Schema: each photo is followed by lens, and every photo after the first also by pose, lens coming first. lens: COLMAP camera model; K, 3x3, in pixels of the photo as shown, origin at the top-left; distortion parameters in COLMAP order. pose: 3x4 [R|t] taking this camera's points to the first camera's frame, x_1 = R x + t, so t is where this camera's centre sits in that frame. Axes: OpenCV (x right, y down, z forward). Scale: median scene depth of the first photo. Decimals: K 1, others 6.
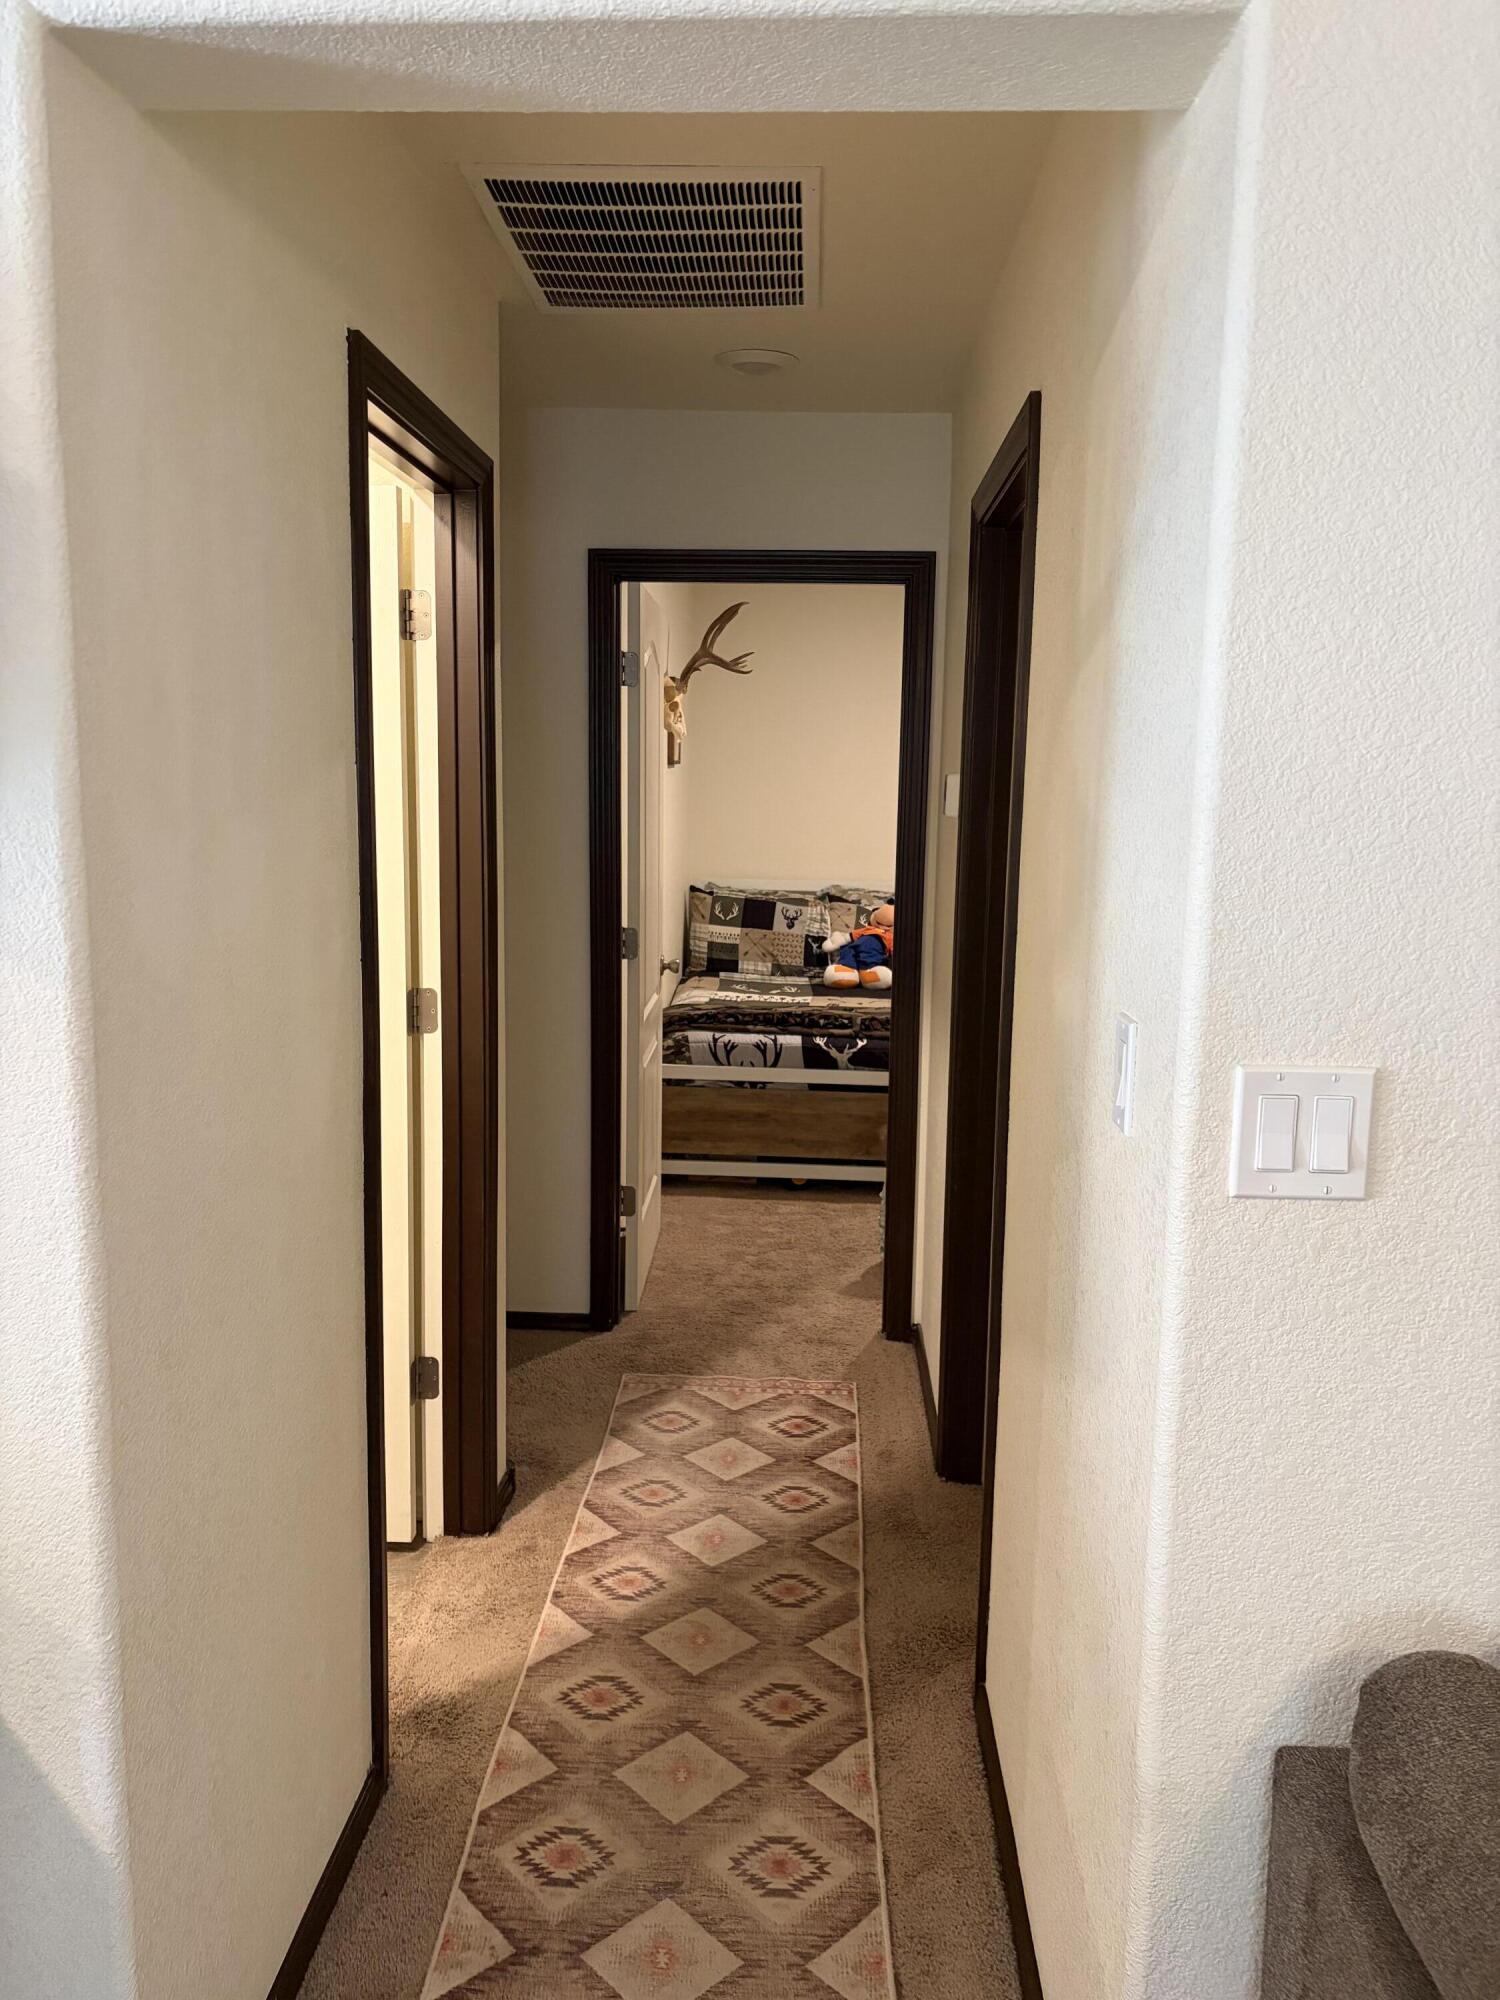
lens RADIAL K [[1509.6, 0, 750.0], [0, 1509.6, 1000.0], [0, 0, 1]] dist [0.000723, 0.000204]
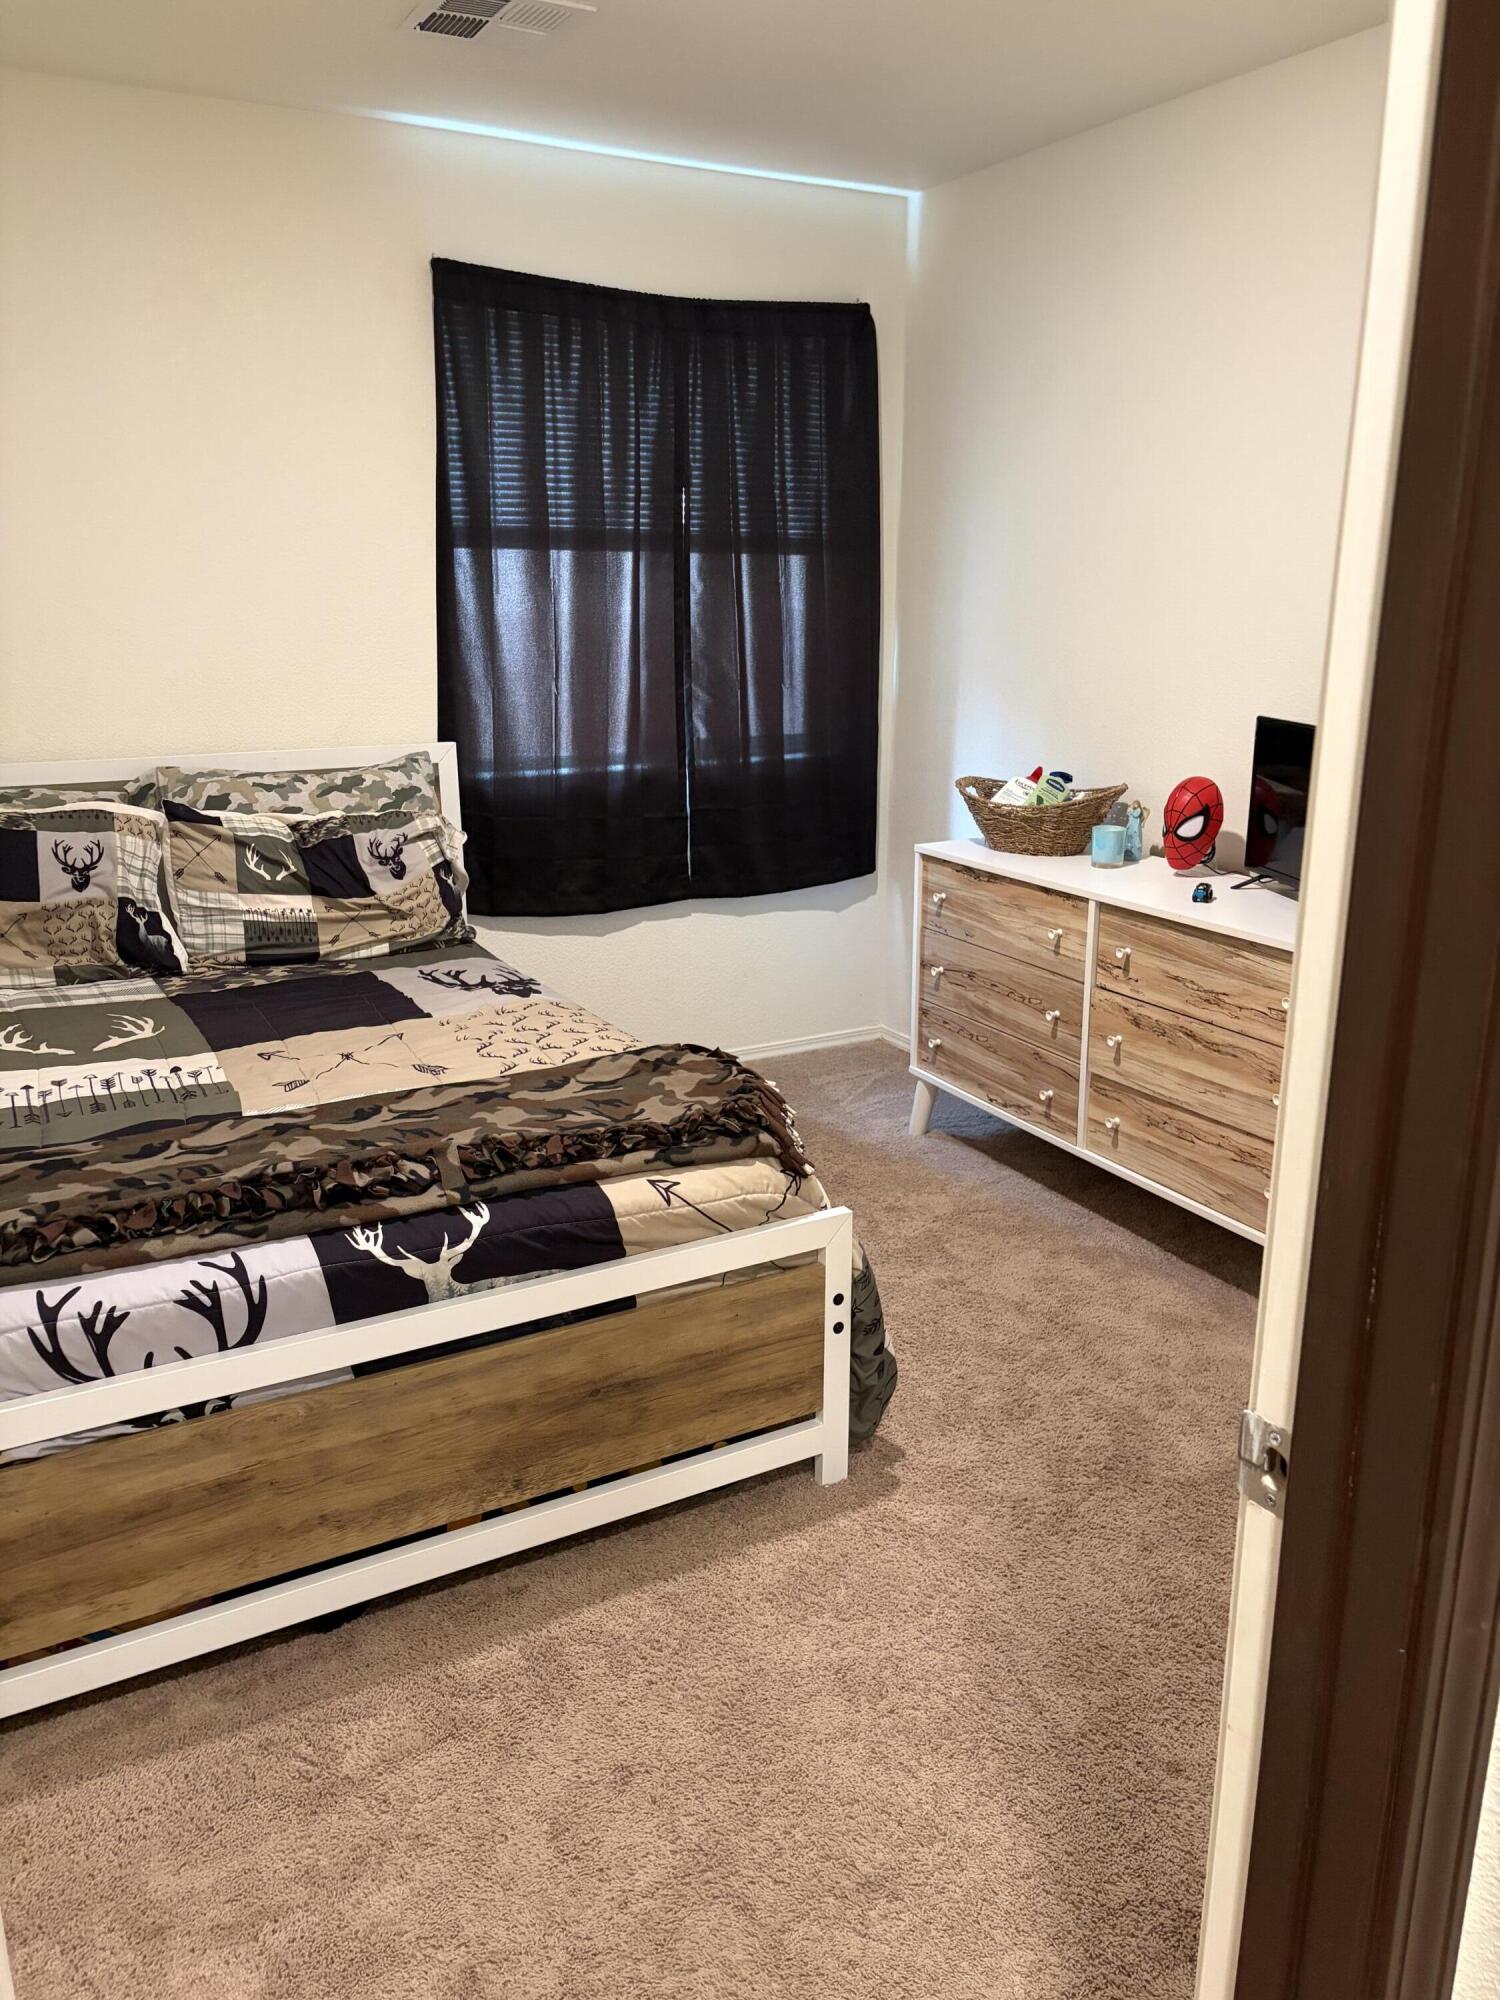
lens RADIAL K [[1567.4, 0, 750.0], [0, 1567.4, 1000.0], [0, 0, 1]] dist [-0.000716, -0.000637]
pose [[0.831026, -0.163215, 0.531749, -0.066079], [0.102827, 0.984582, 0.141507, -0.072015], [-0.546647, -0.062917, 0.834996, 0.641859]]
